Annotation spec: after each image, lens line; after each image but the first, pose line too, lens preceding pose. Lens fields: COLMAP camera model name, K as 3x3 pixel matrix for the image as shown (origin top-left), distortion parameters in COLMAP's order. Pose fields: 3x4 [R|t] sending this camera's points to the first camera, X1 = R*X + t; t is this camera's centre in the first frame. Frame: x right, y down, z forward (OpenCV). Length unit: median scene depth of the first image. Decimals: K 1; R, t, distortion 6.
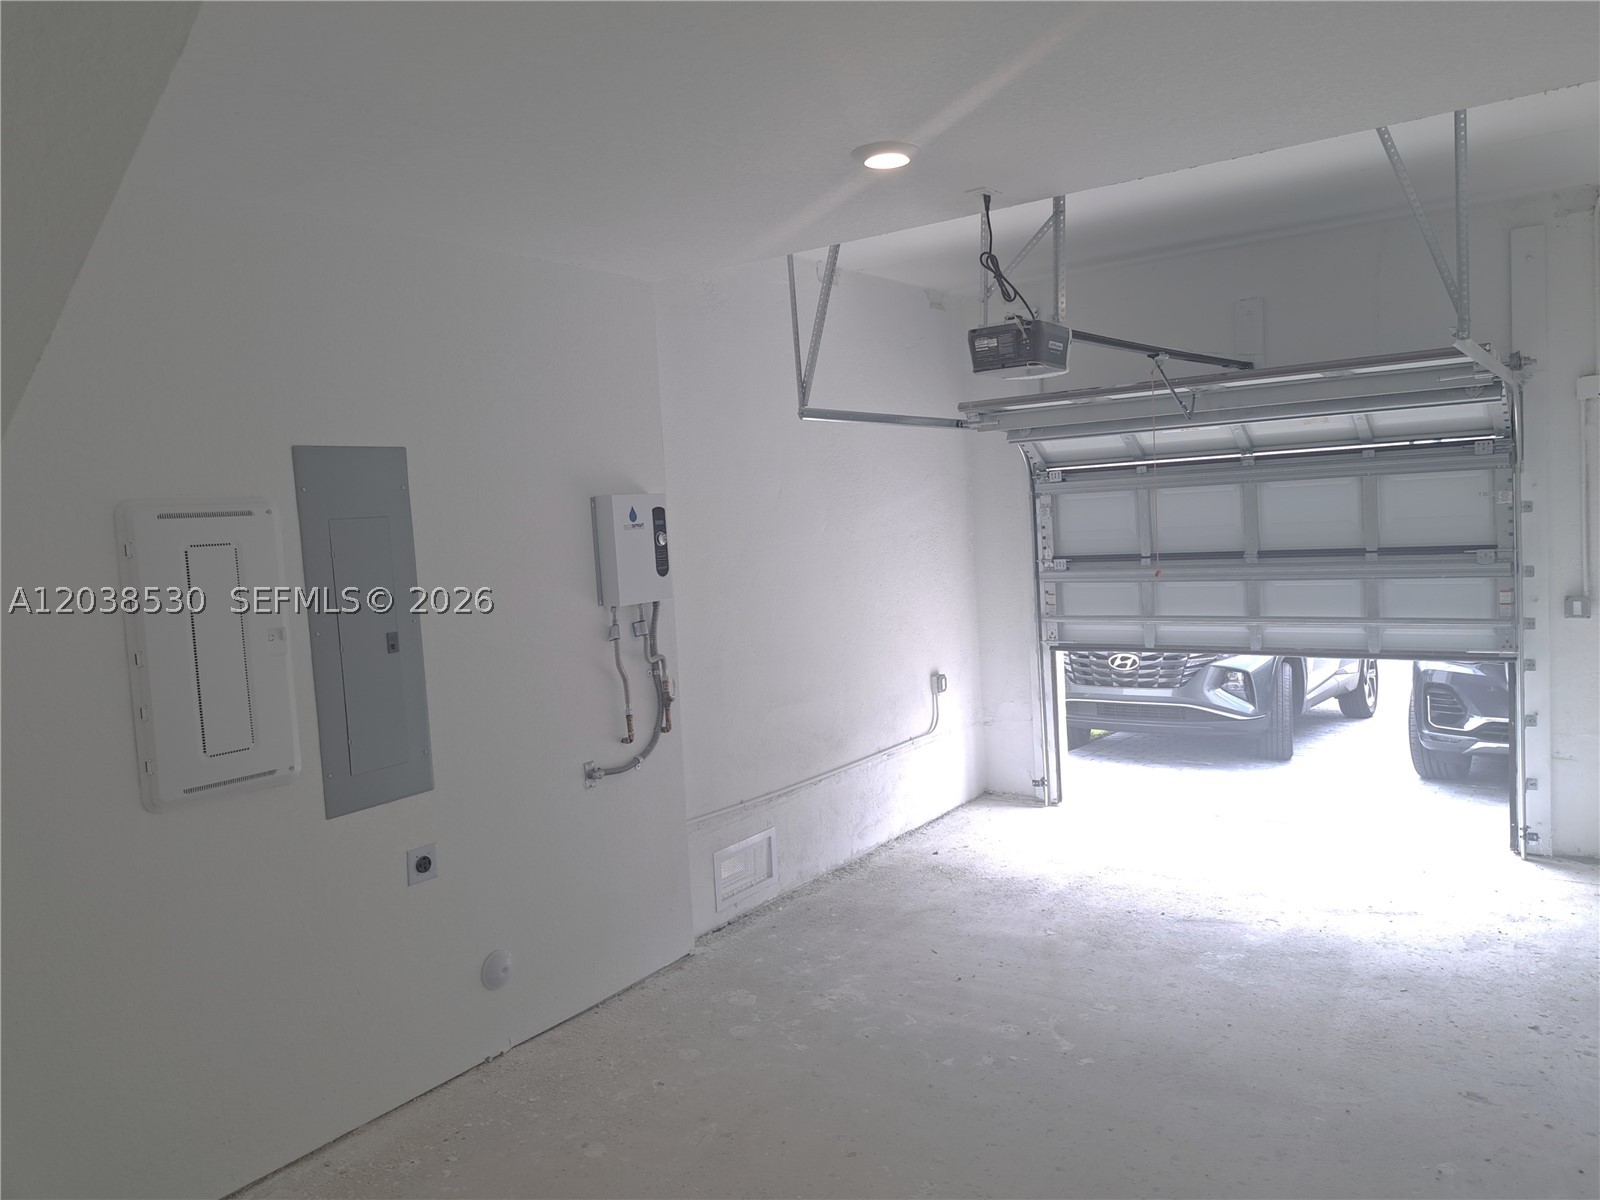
lens RADIAL K [[1159.1, 0, 812.3], [0, 1159.1, 610.7], [0, 0, 1]] dist [0.051511, -0.015400]
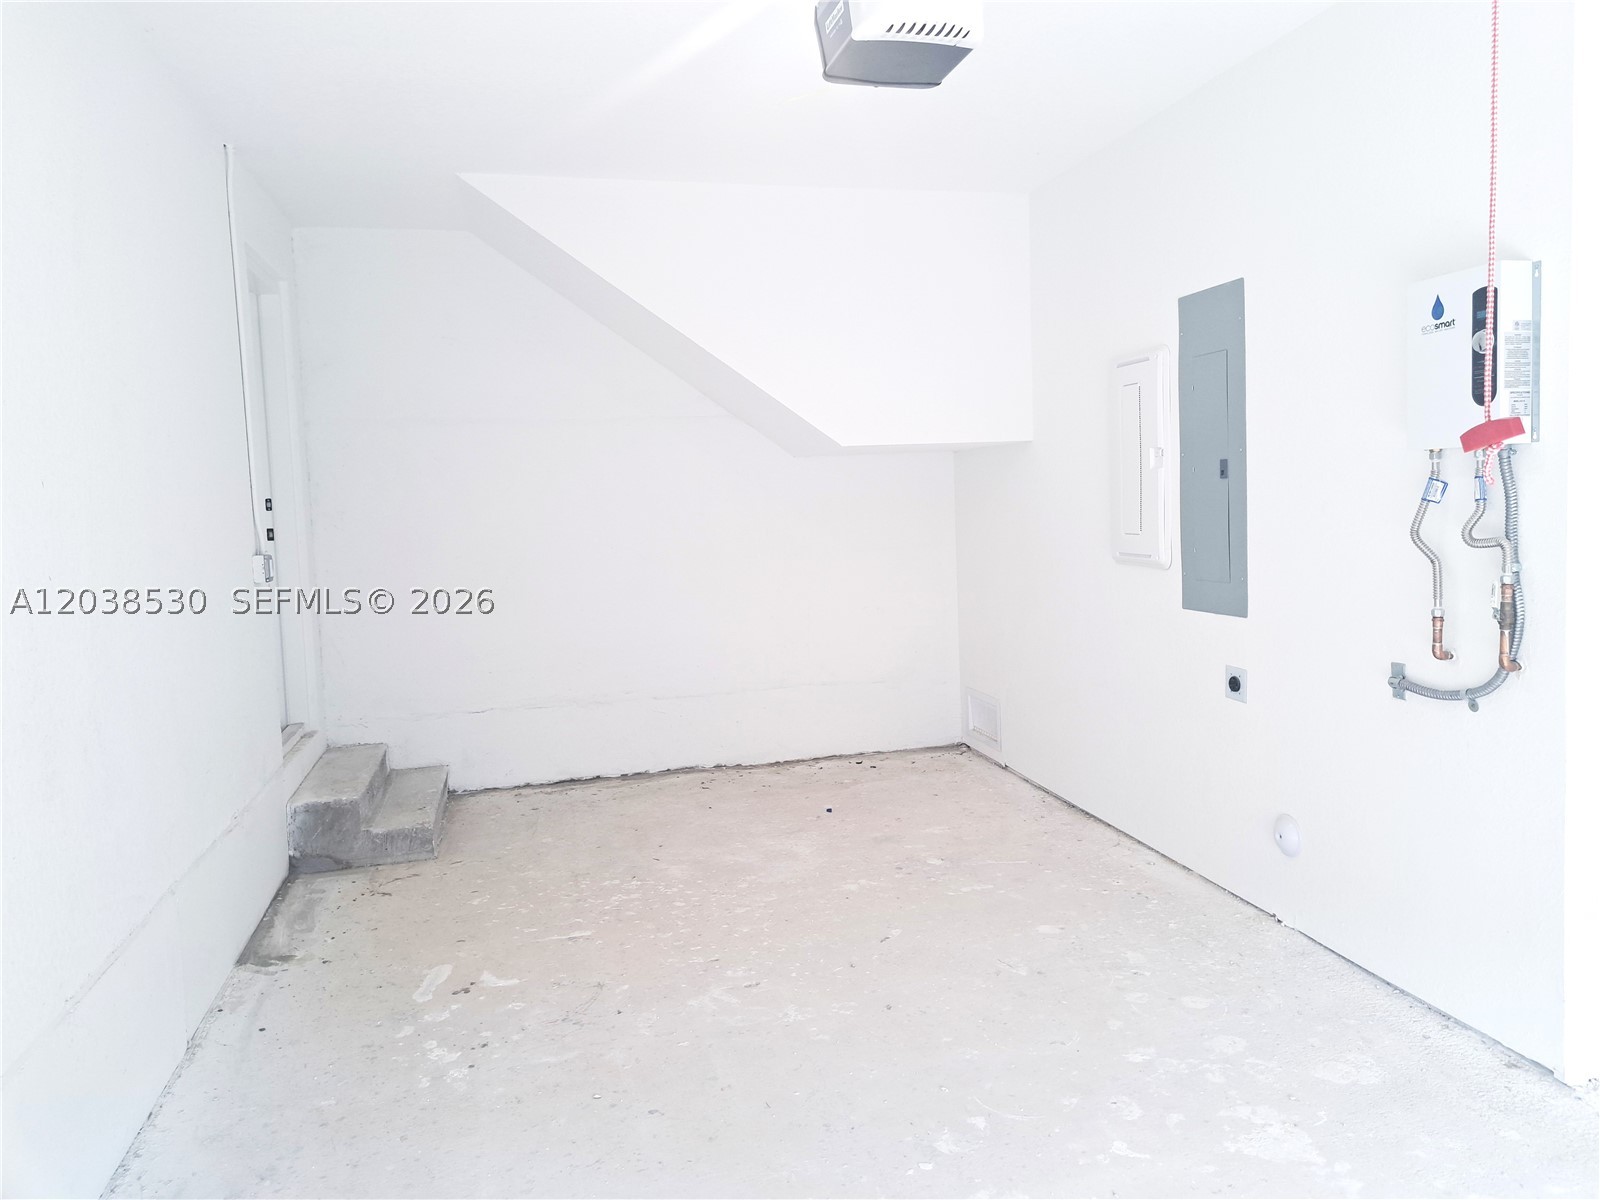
lens RADIAL K [[1159.1, 0, 807.2], [0, 1159.1, 583.5], [0, 0, 1]] dist [0.051511, -0.015400]
pose [[-0.660811, 0.139201, -0.737531, 0.608523], [0.010871, 0.984323, 0.176040, -0.053833], [0.750474, 0.108311, -0.651965, 1.238108]]
